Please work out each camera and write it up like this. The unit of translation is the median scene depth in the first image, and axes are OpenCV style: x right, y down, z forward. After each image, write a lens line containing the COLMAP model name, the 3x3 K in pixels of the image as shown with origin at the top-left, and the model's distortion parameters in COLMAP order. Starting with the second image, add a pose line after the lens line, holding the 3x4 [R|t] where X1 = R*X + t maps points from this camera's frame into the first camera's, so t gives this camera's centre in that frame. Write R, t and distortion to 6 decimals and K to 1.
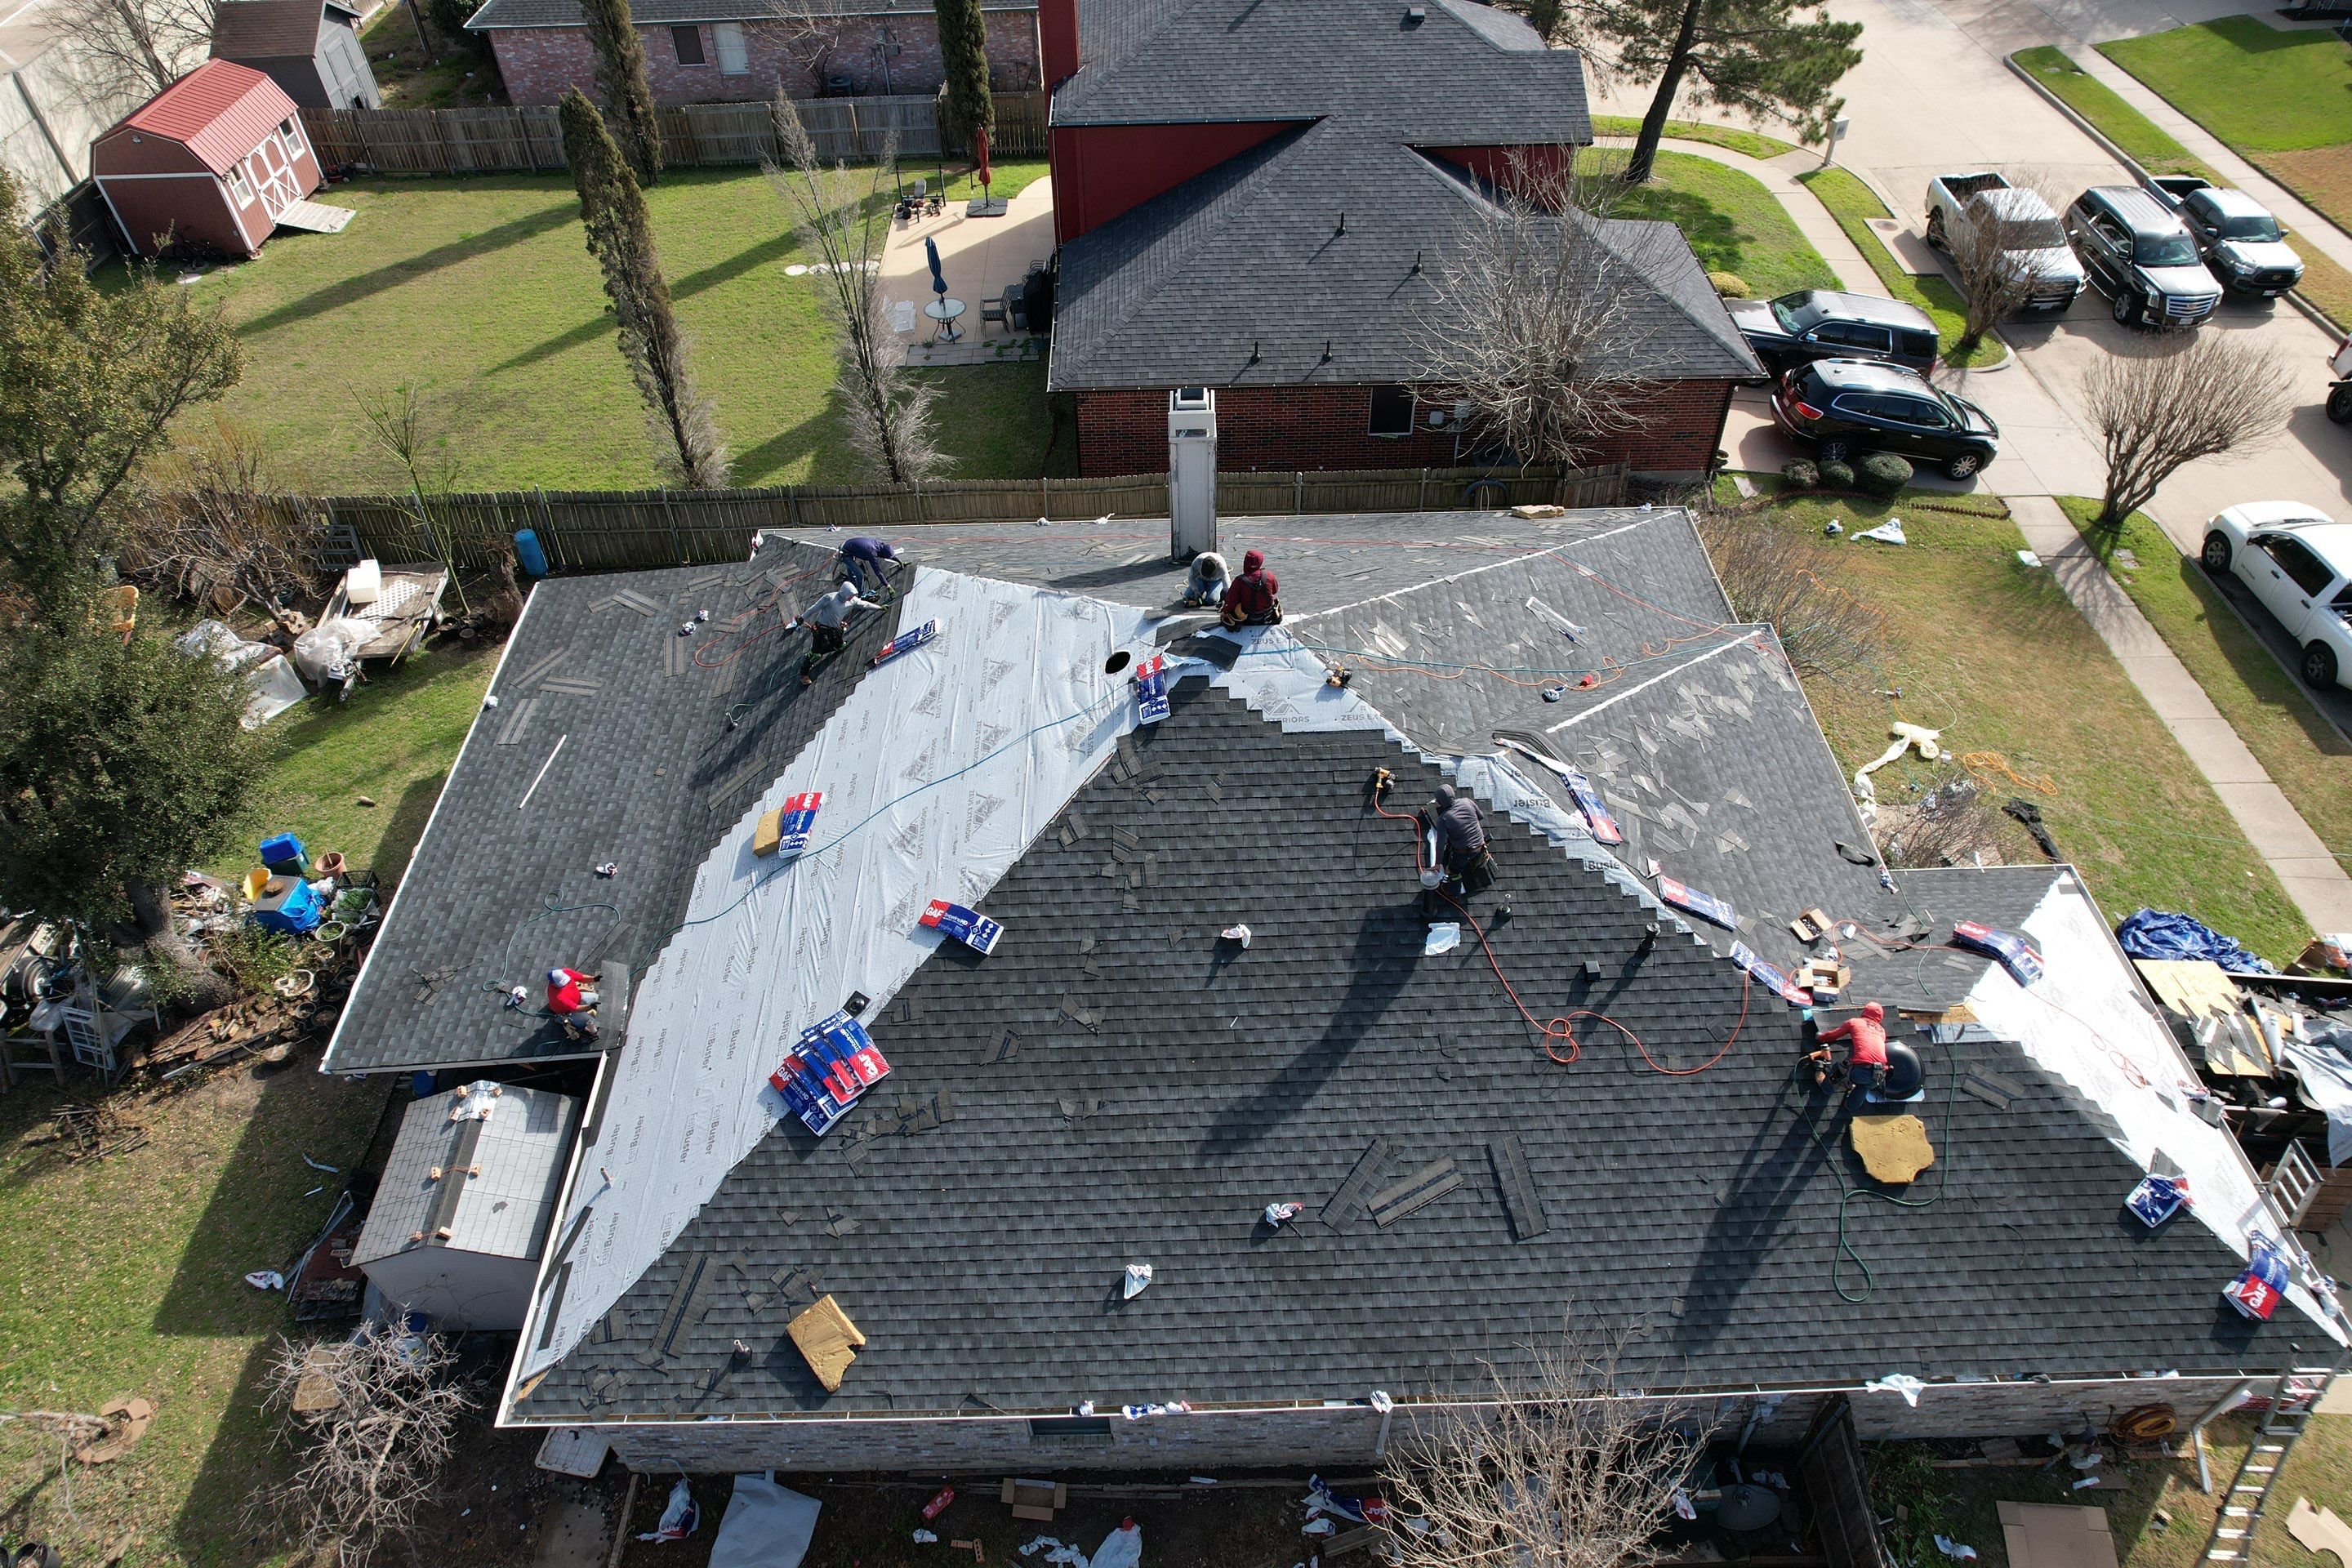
lens RADIAL K [[1505.2, 0, 1177.5], [0, 1505.2, 786.8], [0, 0, 1]] dist [-0.078990, 0.070254]
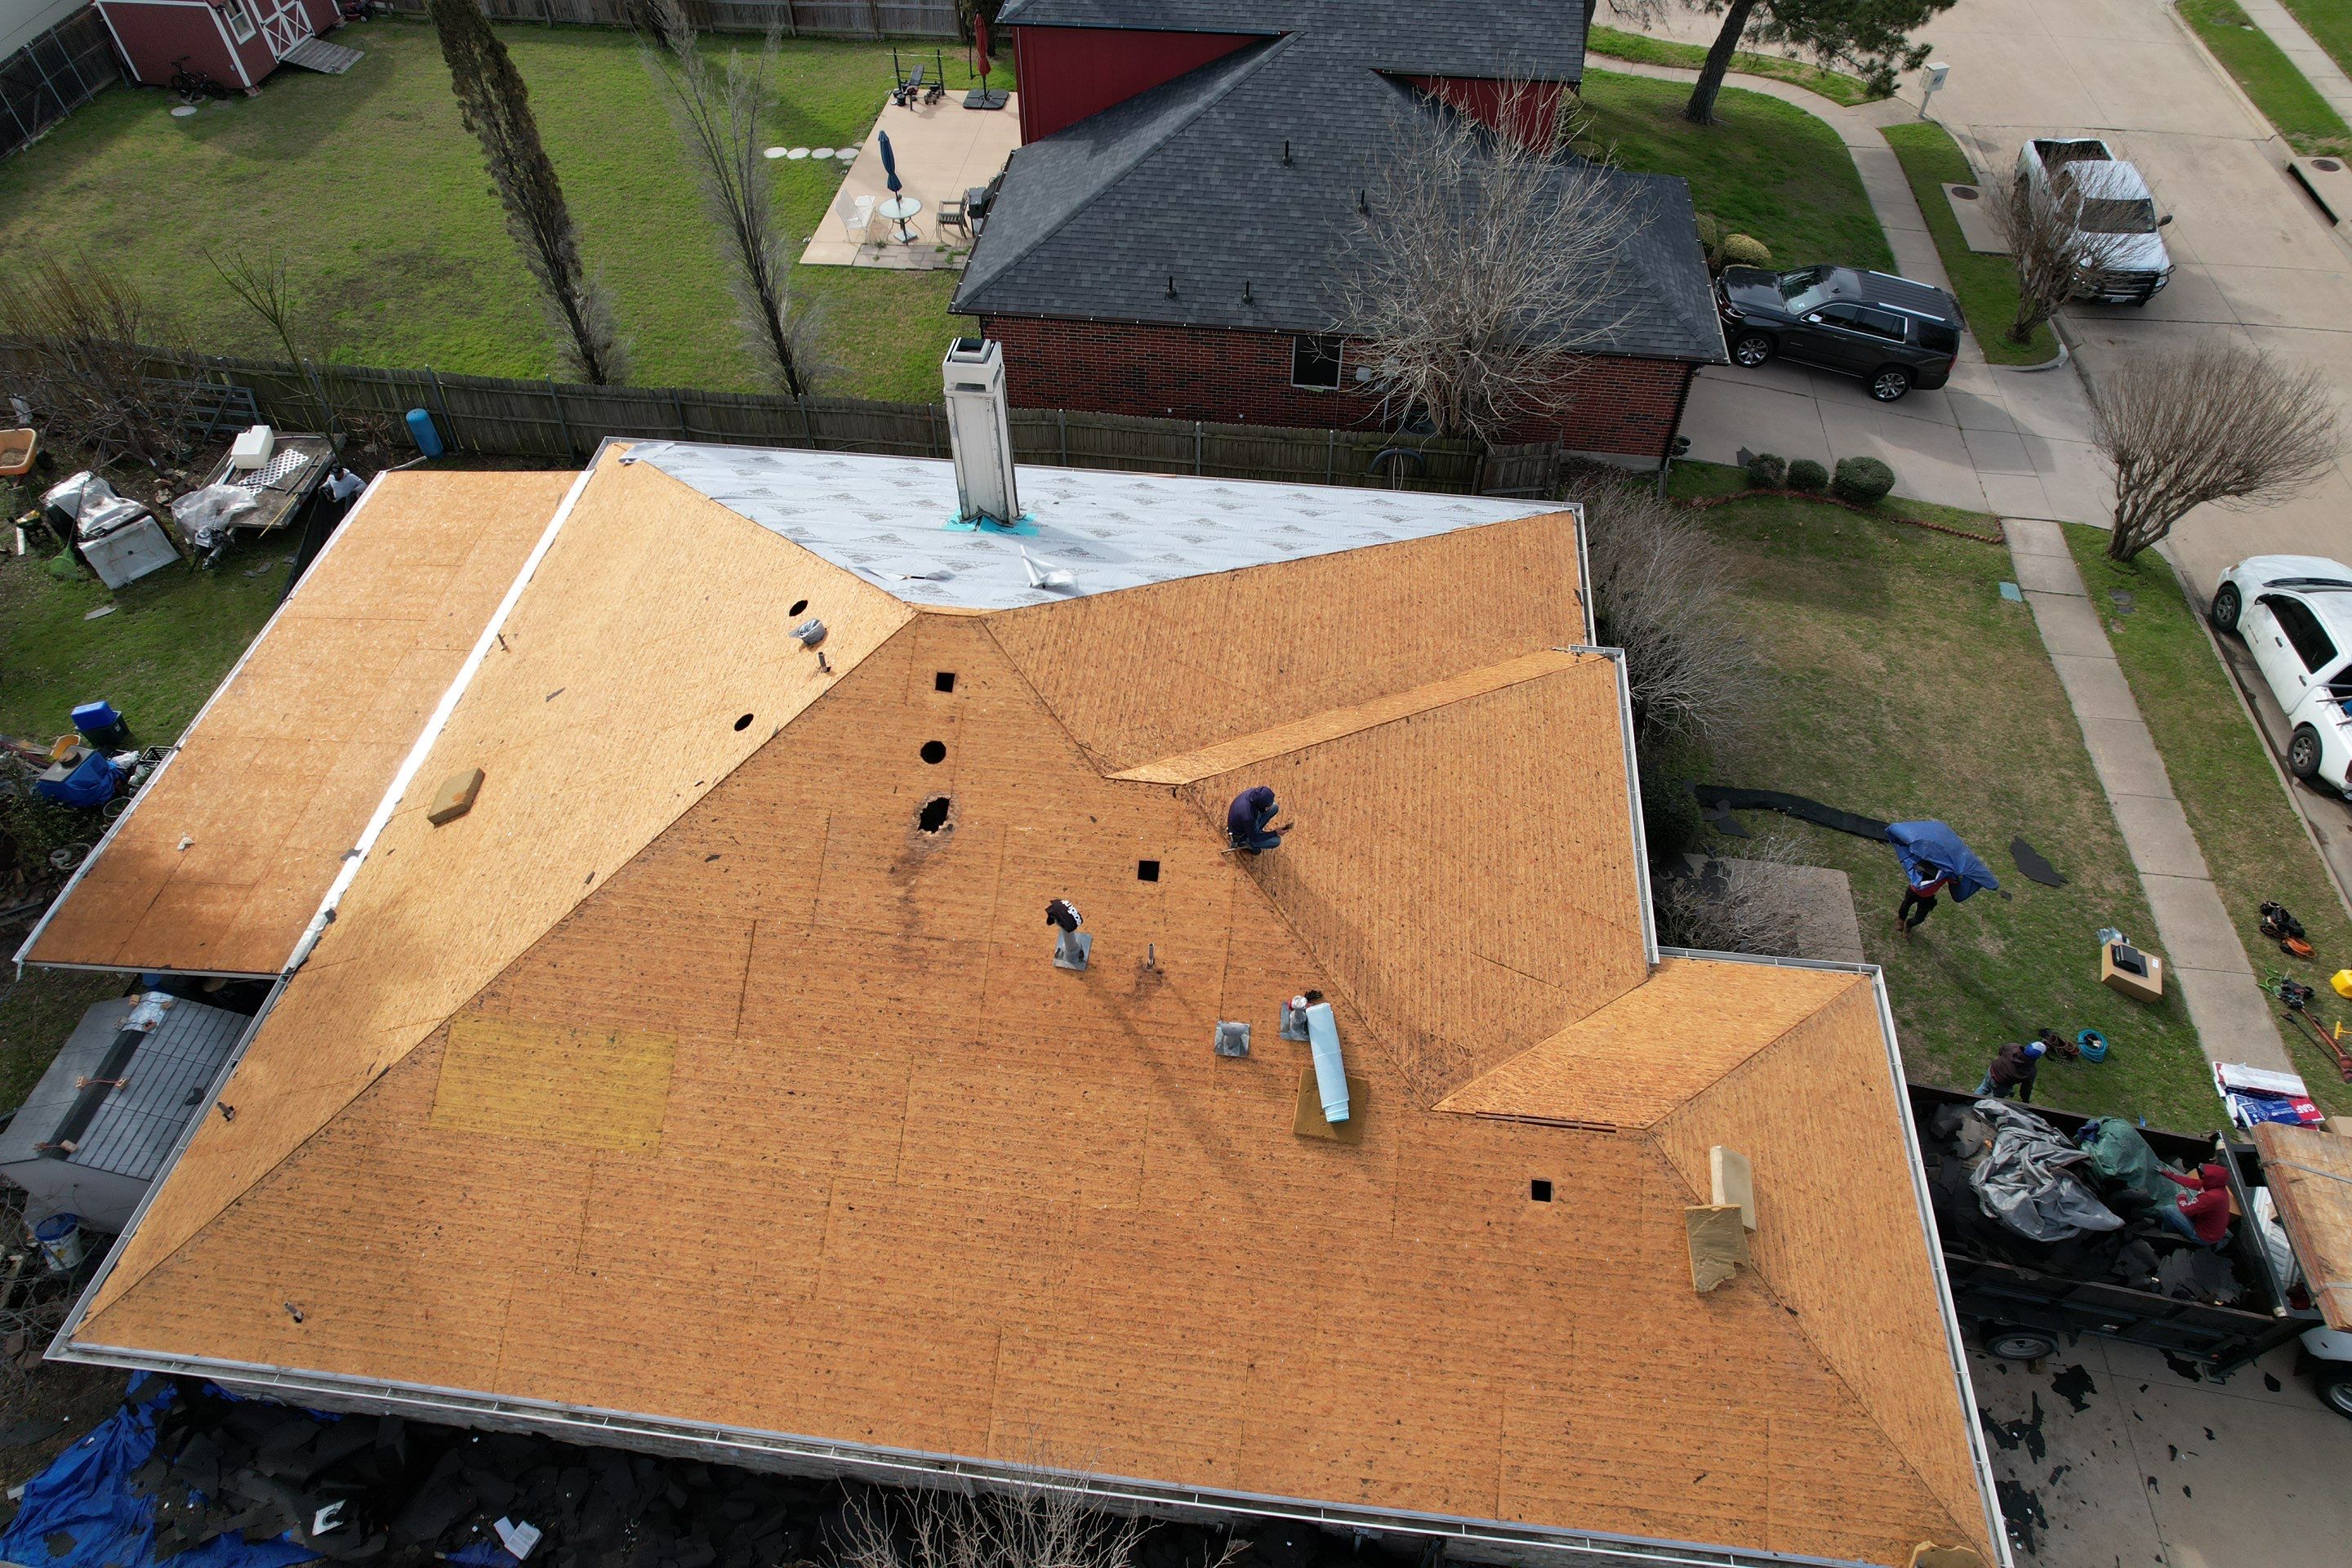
lens RADIAL K [[1505.2, 0, 1173.6], [0, 1505.2, 785.3], [0, 0, 1]] dist [-0.078990, 0.070254]
pose [[0.990283, 0.112733, -0.081432, 0.226273], [-0.106733, 0.991482, 0.074637, -0.071434], [0.089153, -0.065220, 0.993880, 0.072788]]
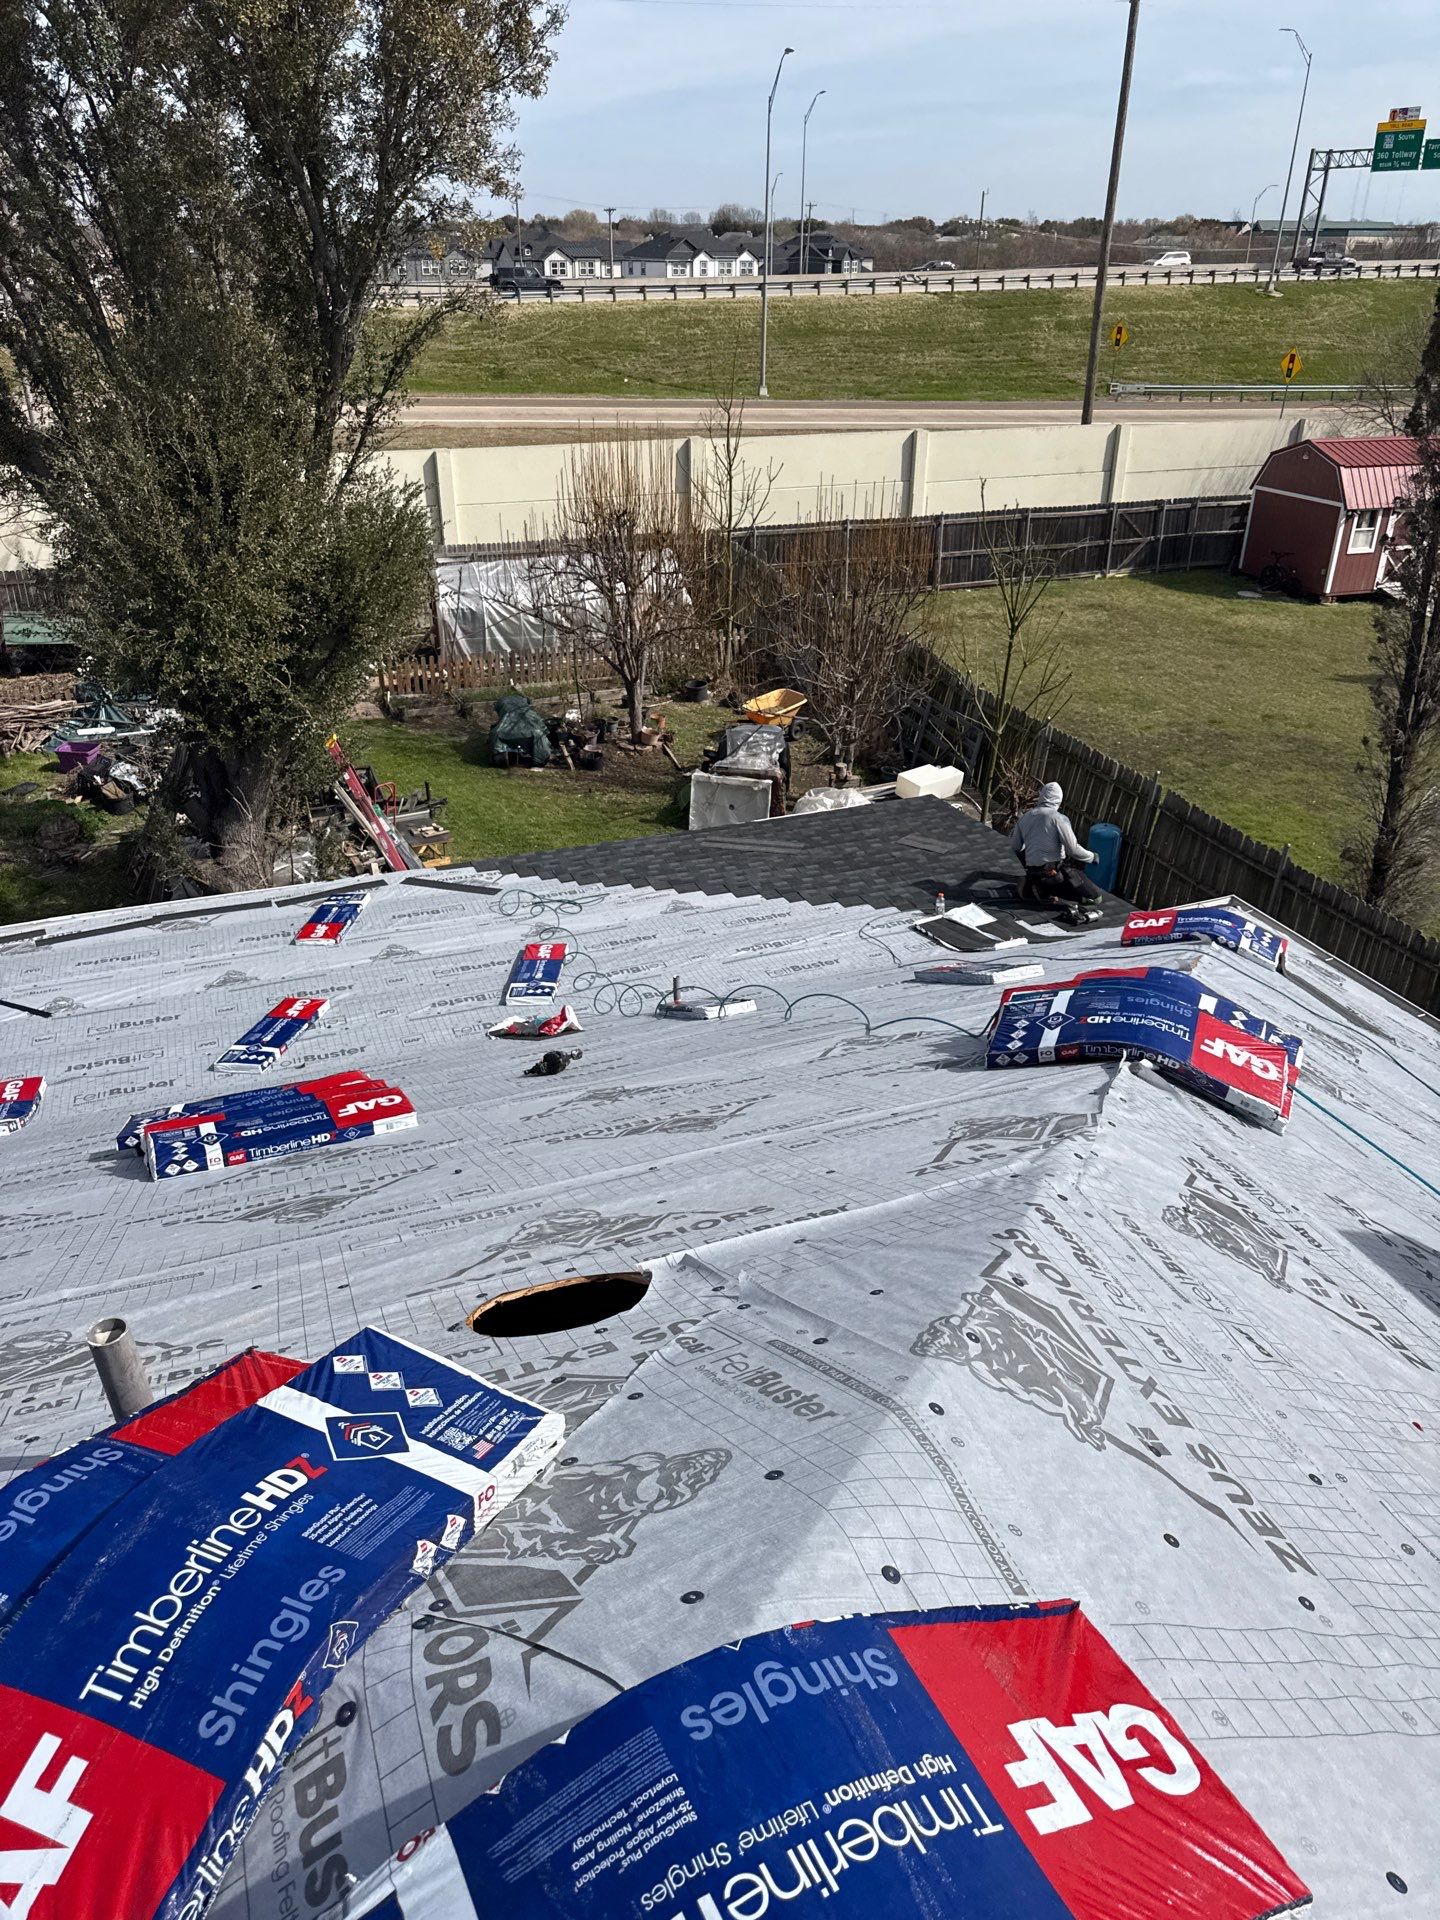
lens RADIAL K [[1359.9, 0, 728.4], [0, 1359.9, 945.1], [0, 0, 1]] dist [0.030359, -0.031615]
pose [[0.335649, 0.448929, -0.828132, 0.059953], [-0.675116, 0.727741, 0.120877, -0.121080], [0.656931, 0.518513, 0.547345, 0.777178]]
